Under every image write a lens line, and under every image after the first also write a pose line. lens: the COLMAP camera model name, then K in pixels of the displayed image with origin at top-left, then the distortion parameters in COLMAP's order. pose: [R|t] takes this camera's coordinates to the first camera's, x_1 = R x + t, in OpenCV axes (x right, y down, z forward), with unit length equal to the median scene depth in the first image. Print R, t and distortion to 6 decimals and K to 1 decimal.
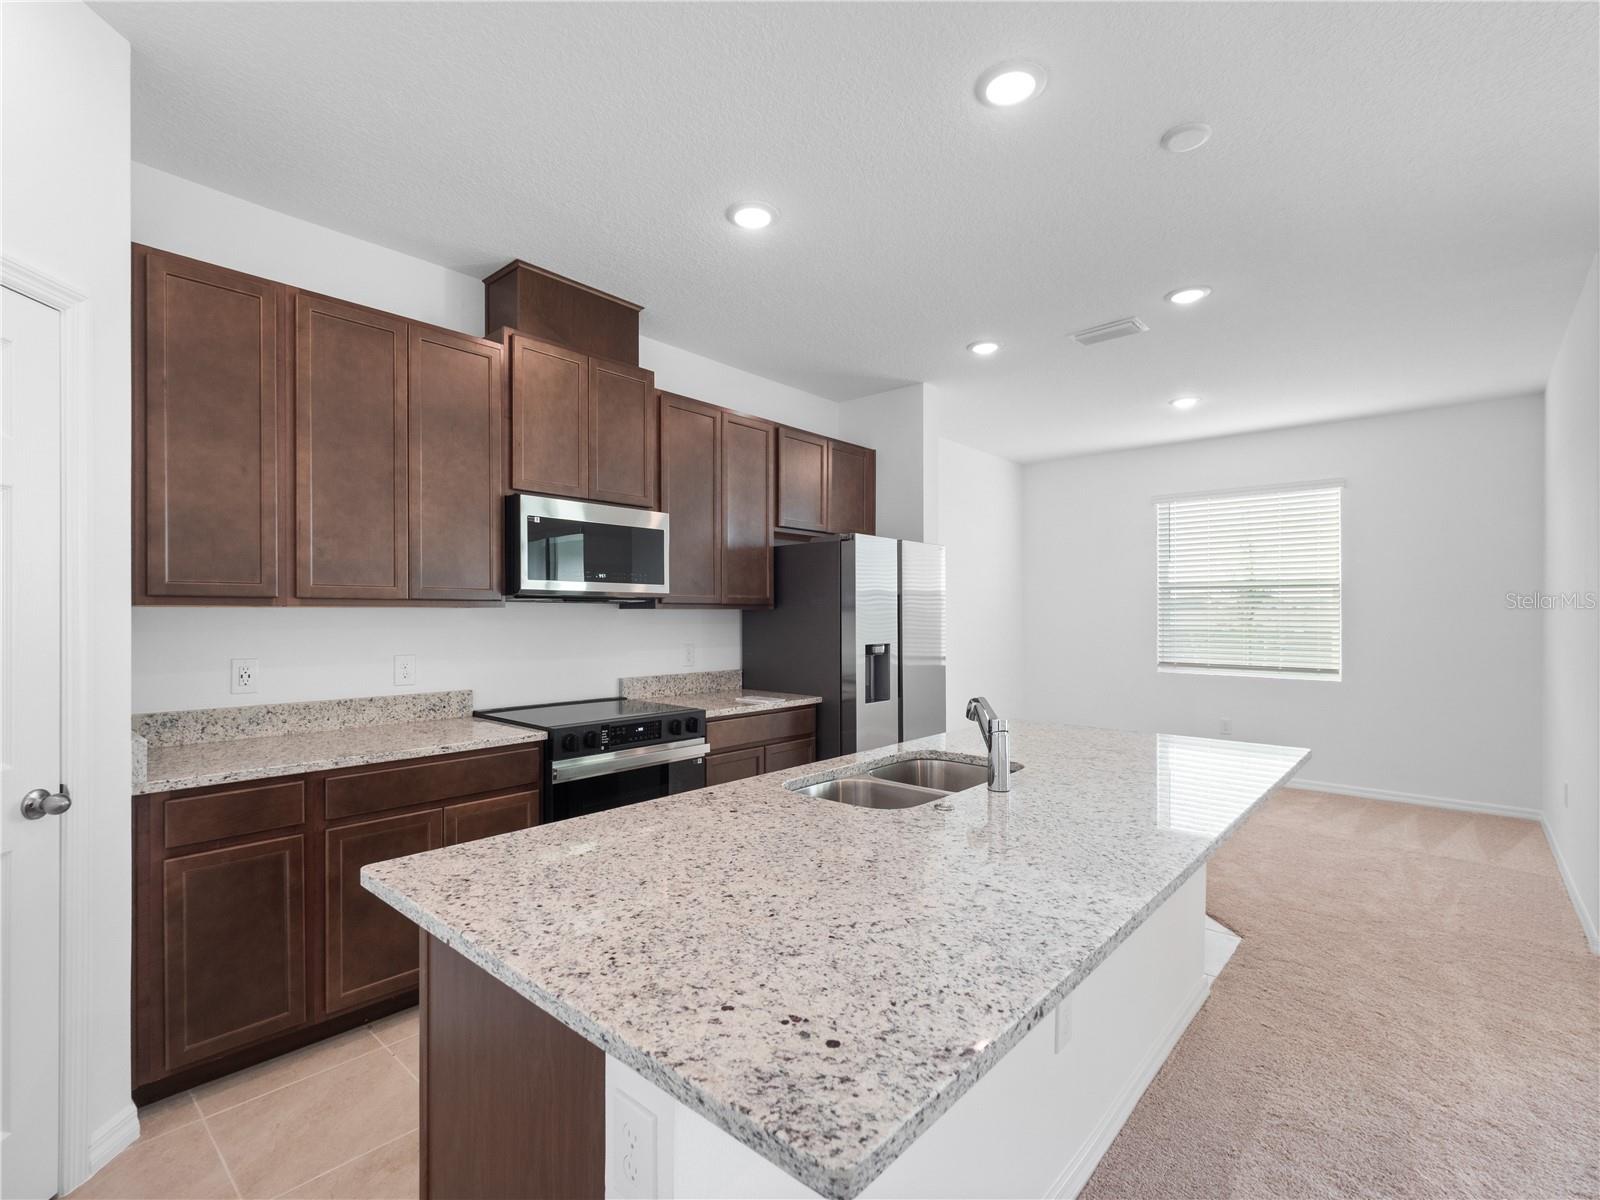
lens RADIAL K [[763.7, 0, 792.7], [0, 763.7, 604.0], [0, 0, 1]] dist [0.009132, -0.004155]
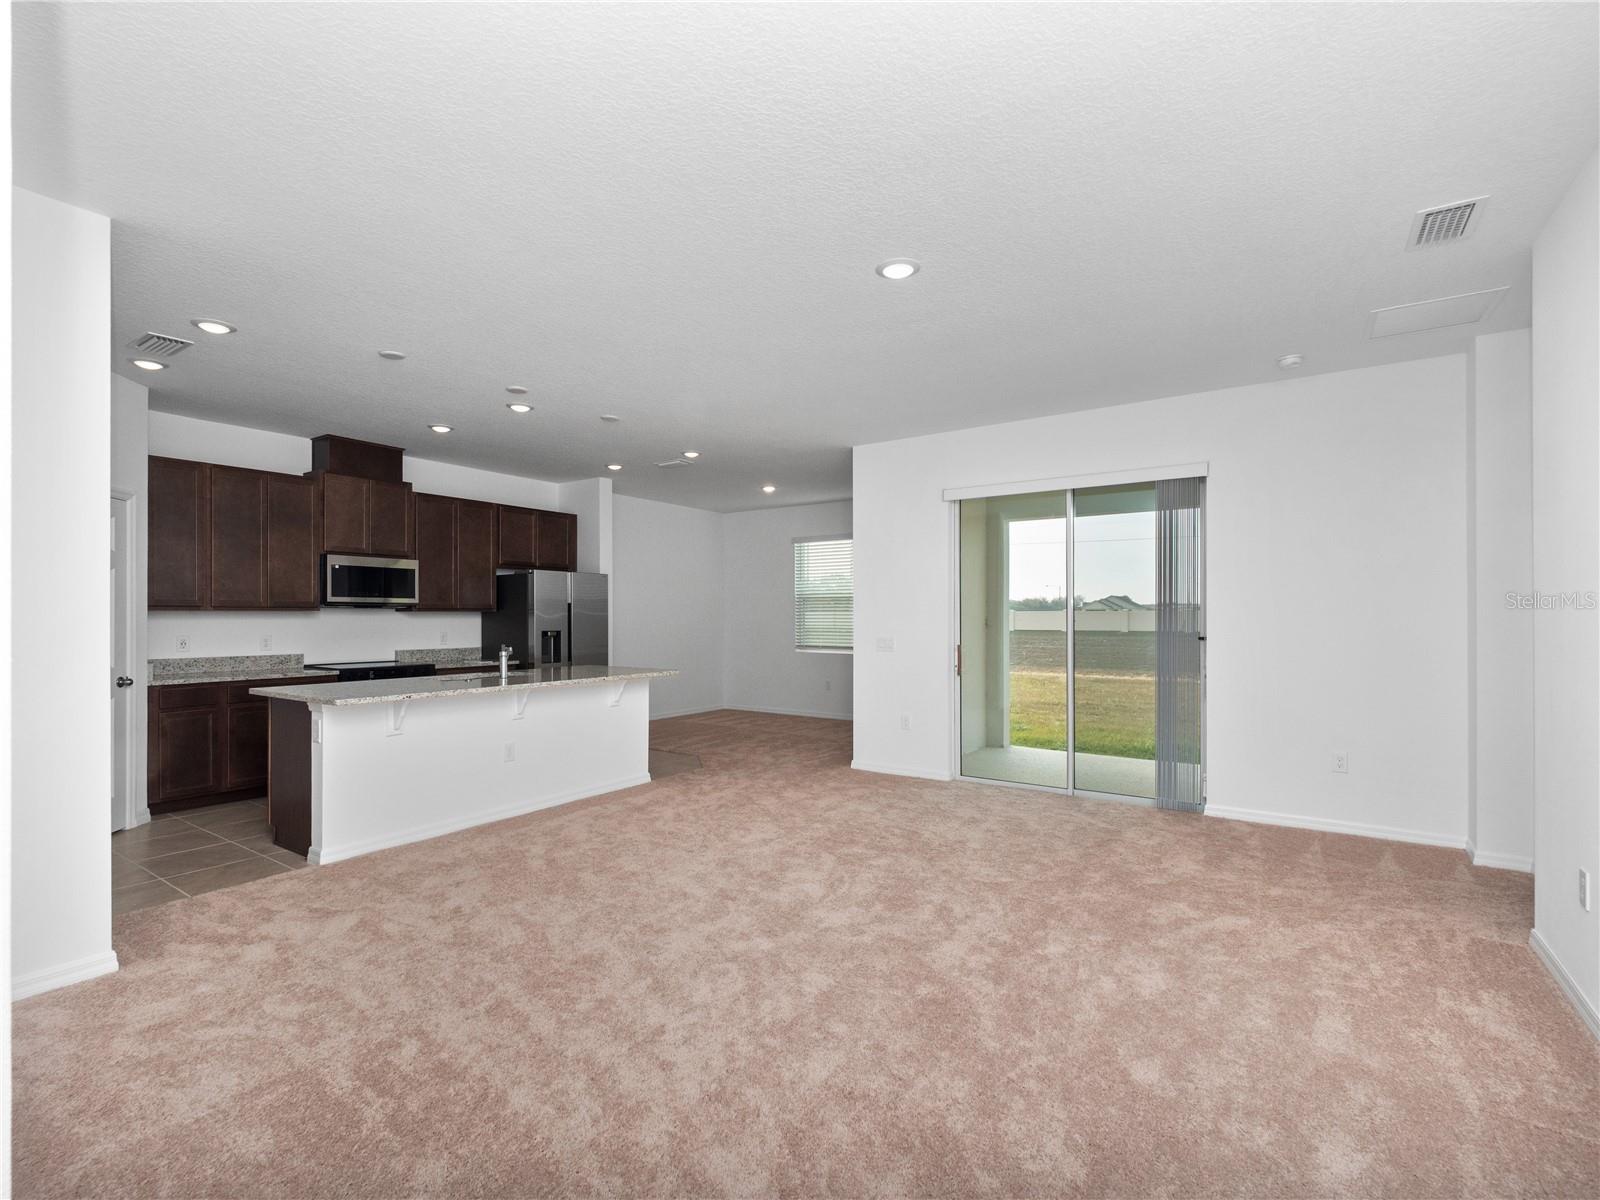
lens RADIAL K [[763.7, 0, 787.8], [0, 763.7, 606.5], [0, 0, 1]] dist [0.009132, -0.004155]
pose [[0.992315, -0.003853, 0.123675, 0.509091], [0.004094, 0.999990, -0.001695, 0.001054], [-0.123667, 0.002189, 0.992321, -0.980885]]
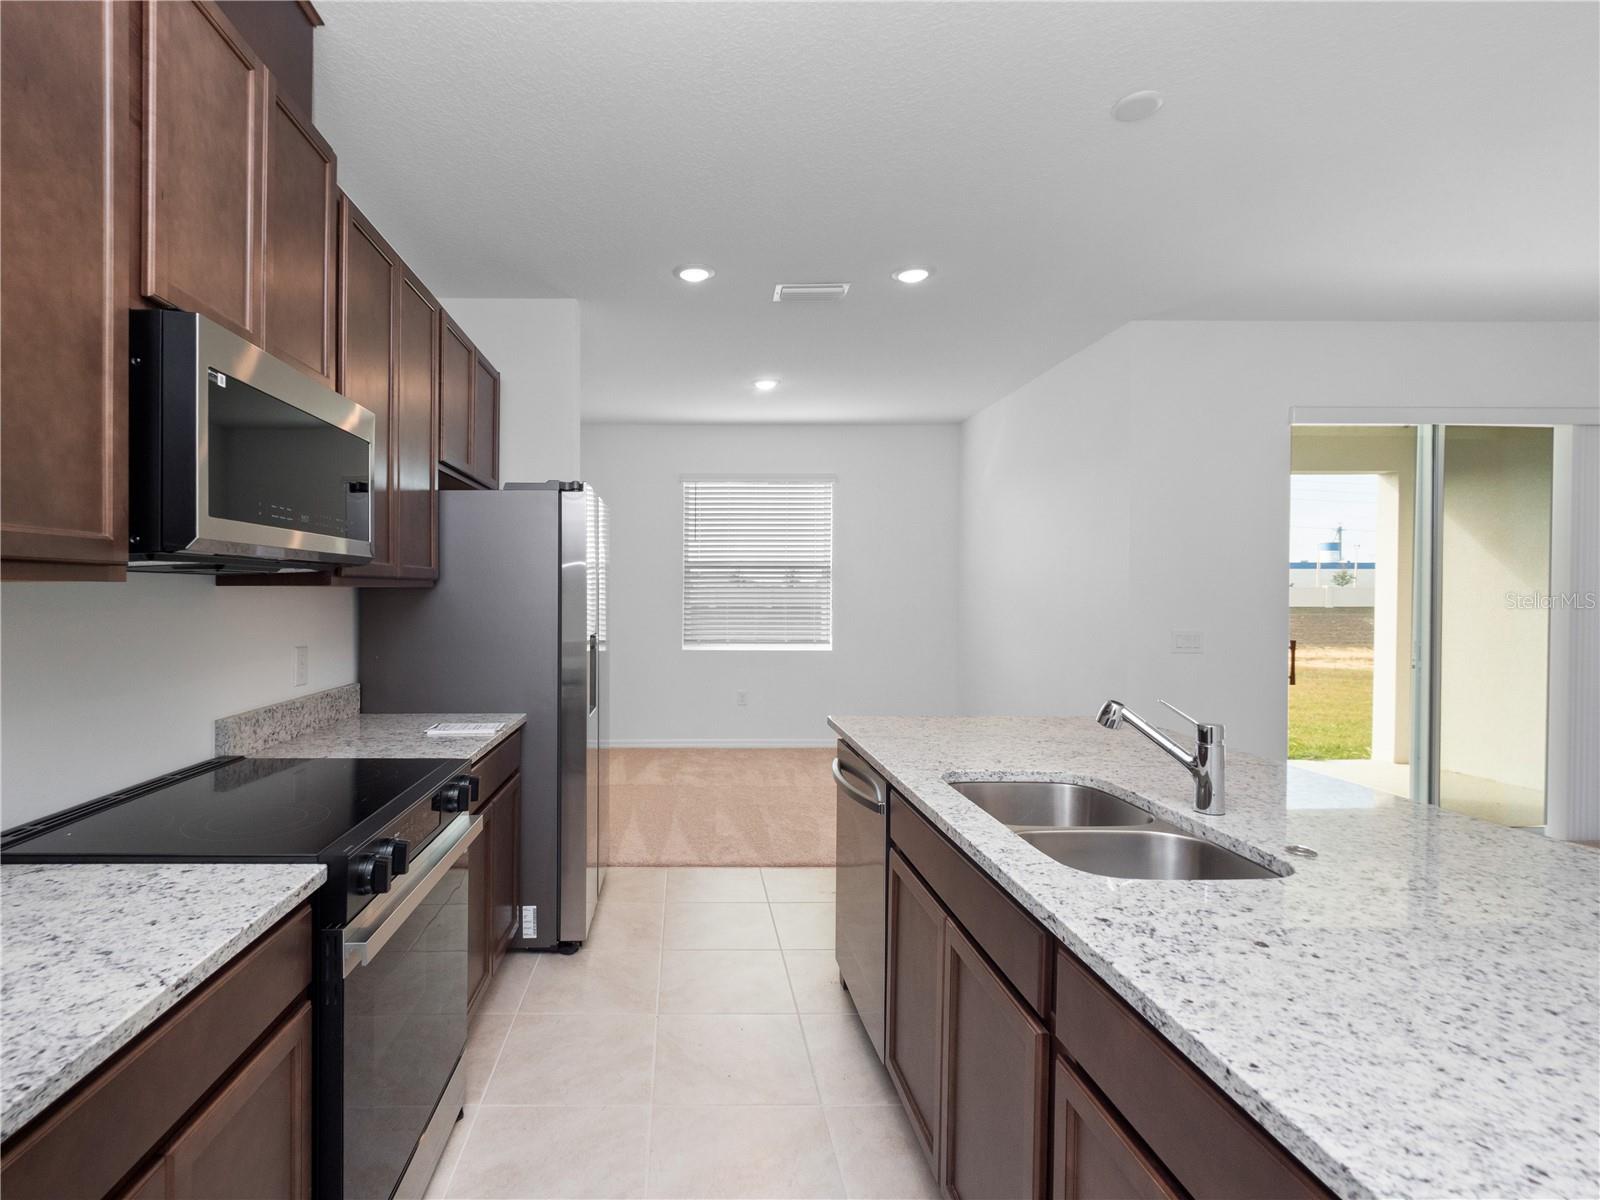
lens RADIAL K [[810.1, 0, 792.8], [0, 810.1, 600.4], [0, 0, 1]] dist [-0.003430, -0.000323]
pose [[0.713347, -0.005379, 0.700790, -0.357030], [-0.015602, 0.999601, 0.023554, -0.002483], [-0.700637, -0.027735, 0.712979, 0.371952]]
